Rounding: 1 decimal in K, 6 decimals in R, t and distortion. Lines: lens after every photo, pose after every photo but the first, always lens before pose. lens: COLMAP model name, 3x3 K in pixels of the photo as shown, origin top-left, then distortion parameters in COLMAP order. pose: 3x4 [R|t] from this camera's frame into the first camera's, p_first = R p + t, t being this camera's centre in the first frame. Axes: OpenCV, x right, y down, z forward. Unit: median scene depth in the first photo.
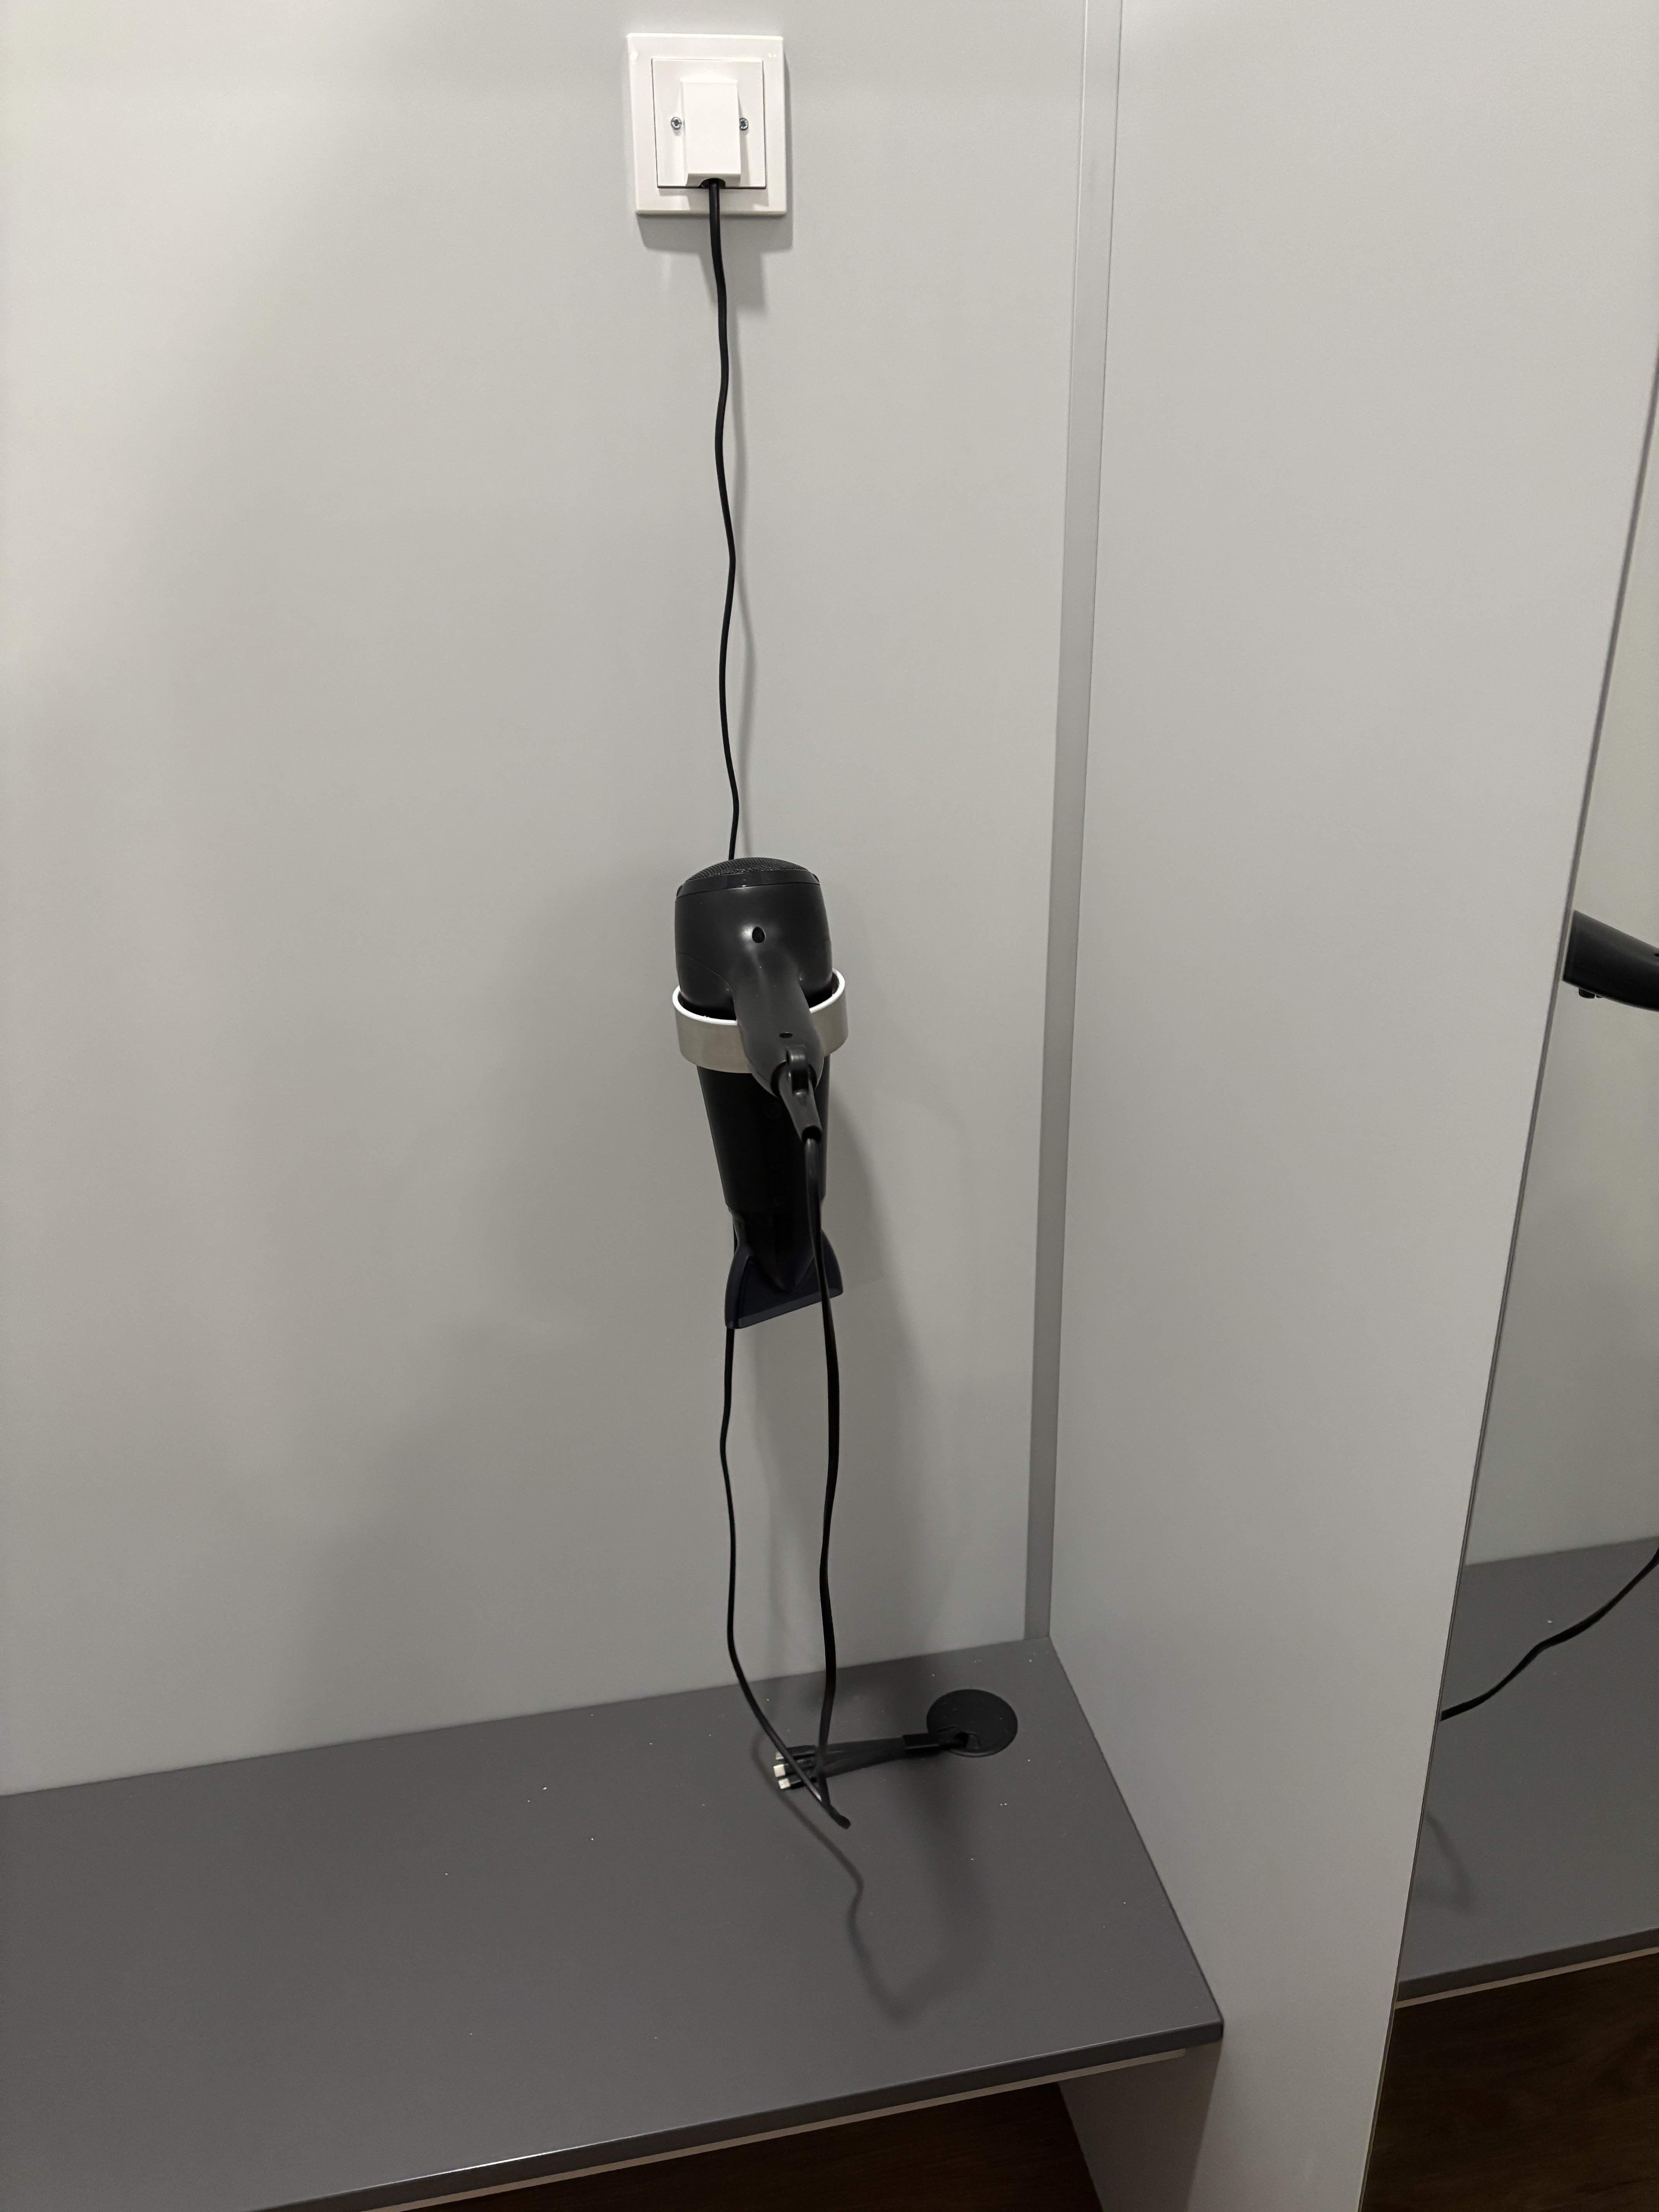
lens RADIAL K [[1687.4, 0, 820.4], [0, 1687.4, 1111.5], [0, 0, 1]] dist [0.124685, -0.145346]
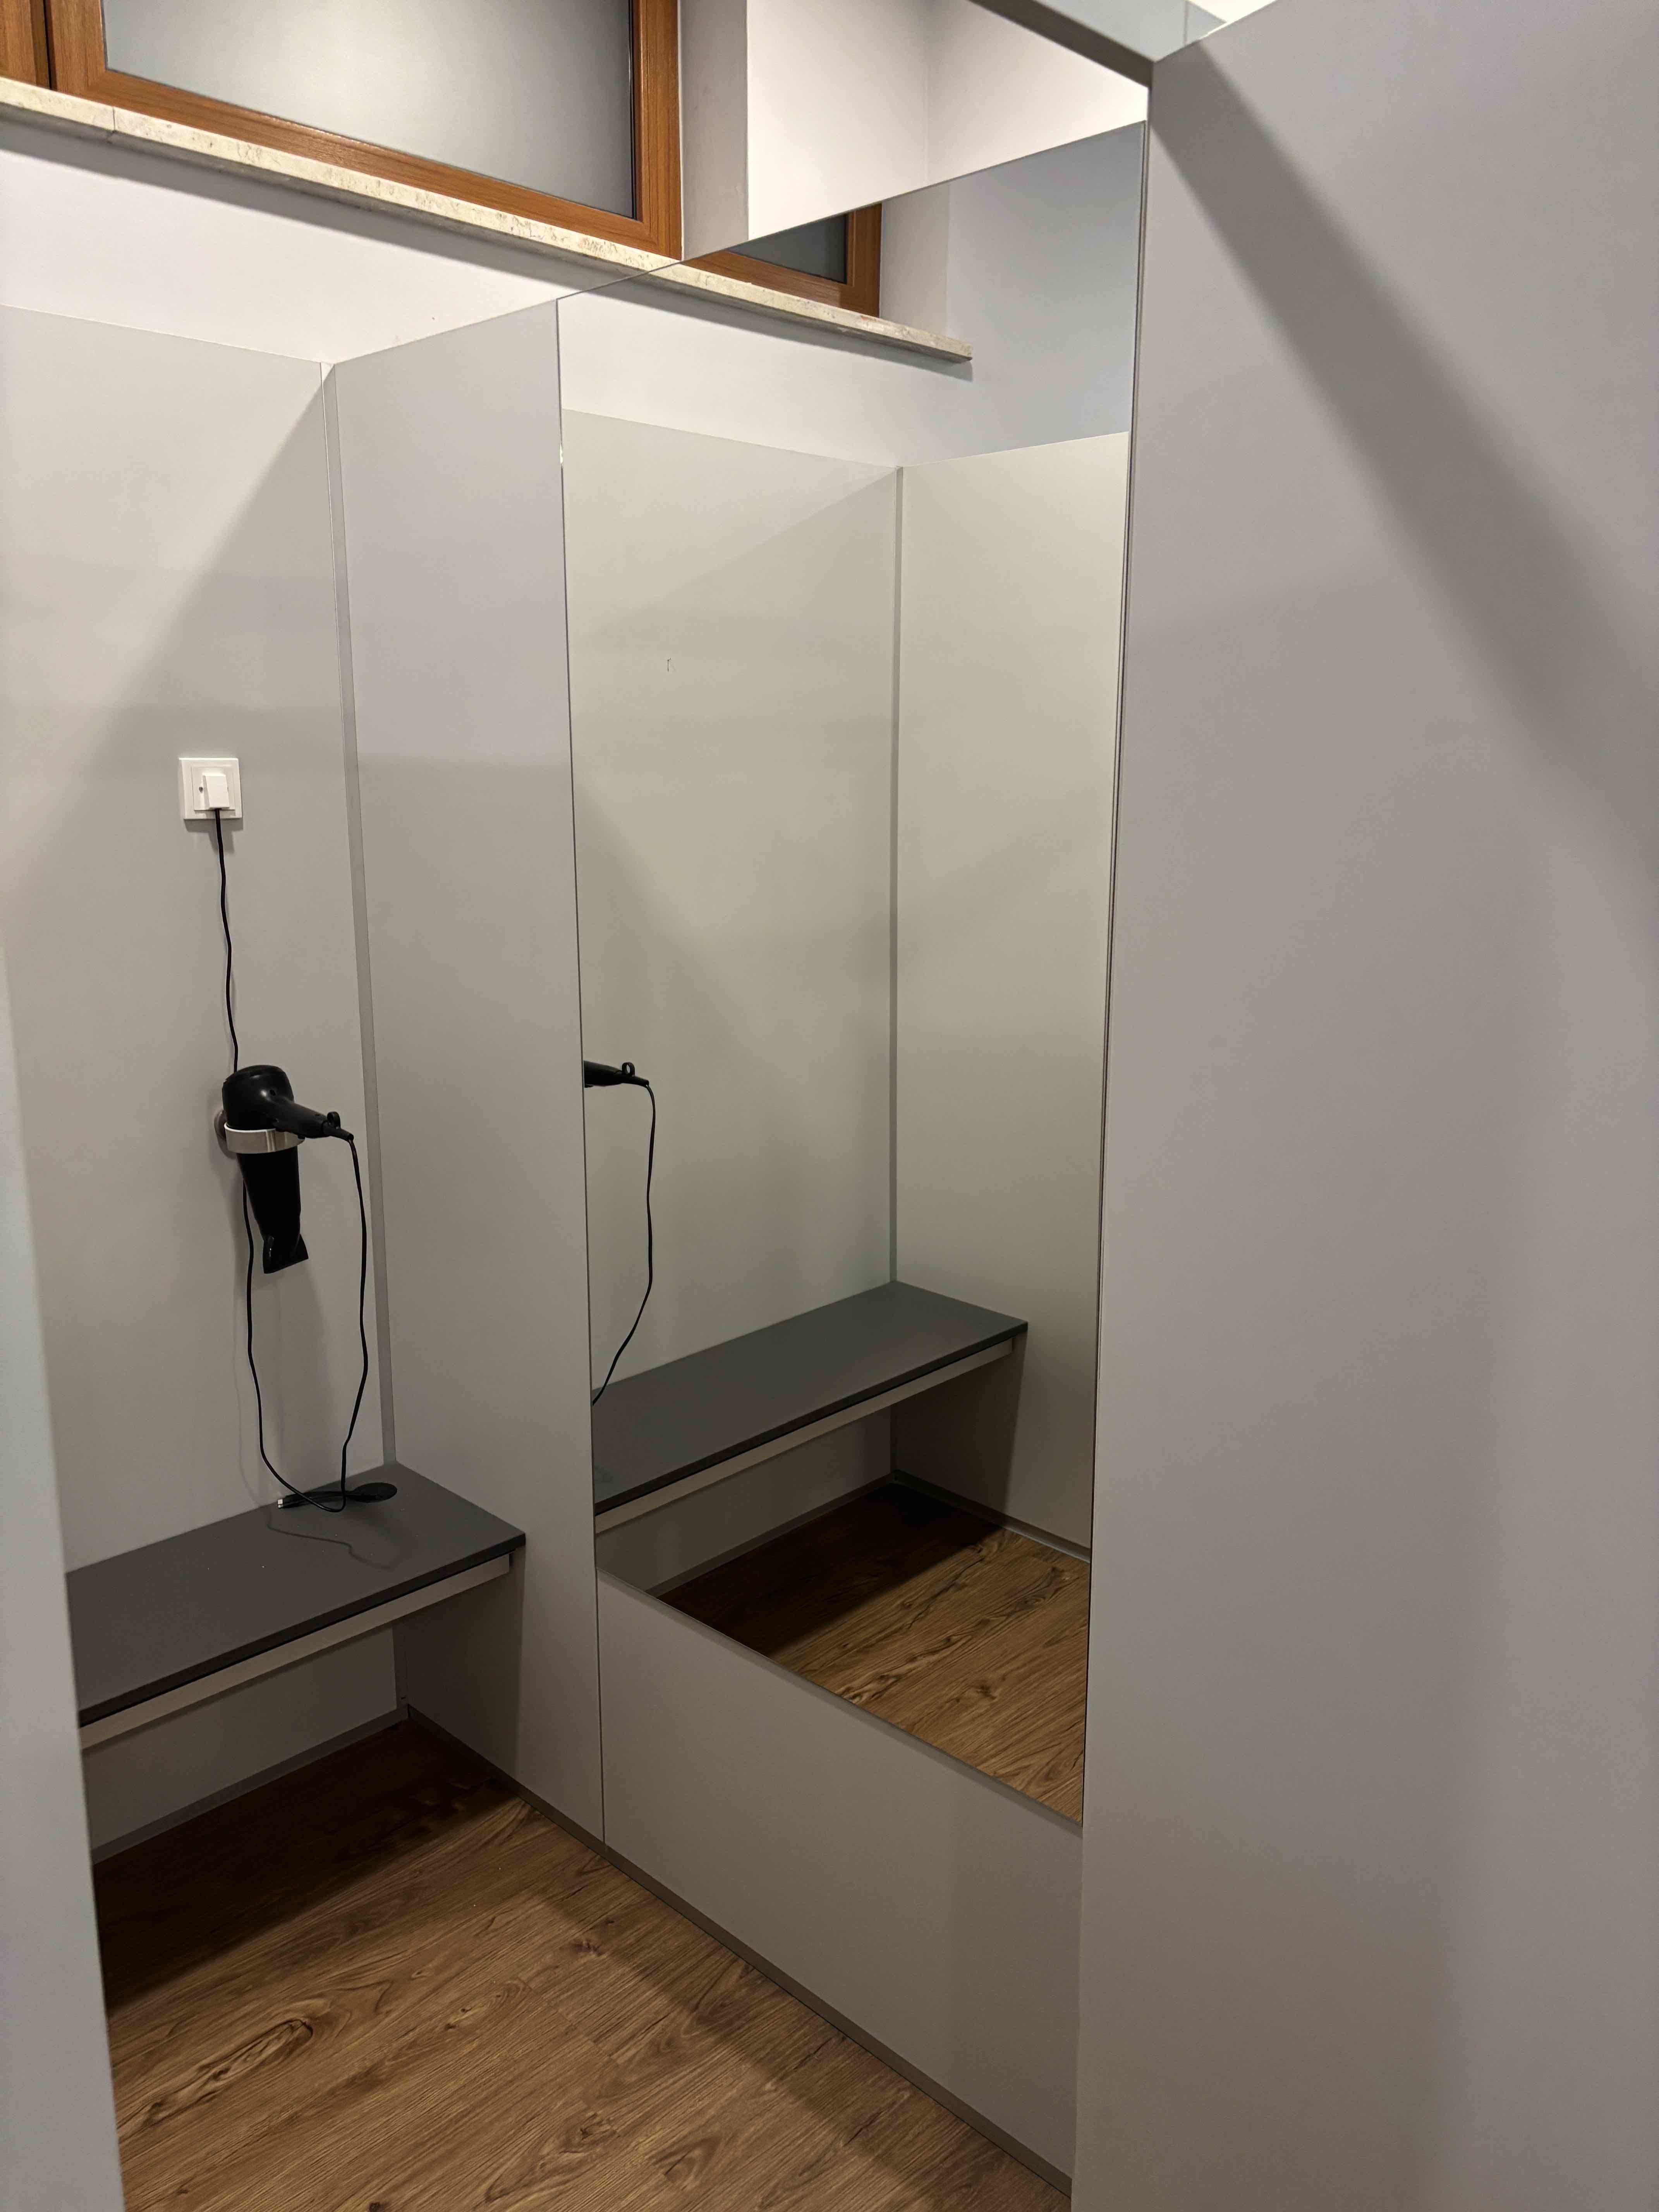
lens RADIAL K [[1687.4, 0, 820.4], [0, 1687.4, 1111.5], [0, 0, 1]] dist [0.124685, -0.145346]
pose [[0.840917, -0.094818, 0.532792, -0.679403], [0.200372, 0.969112, -0.143783, 0.427898], [-0.502702, 0.227666, 0.833942, -1.418059]]
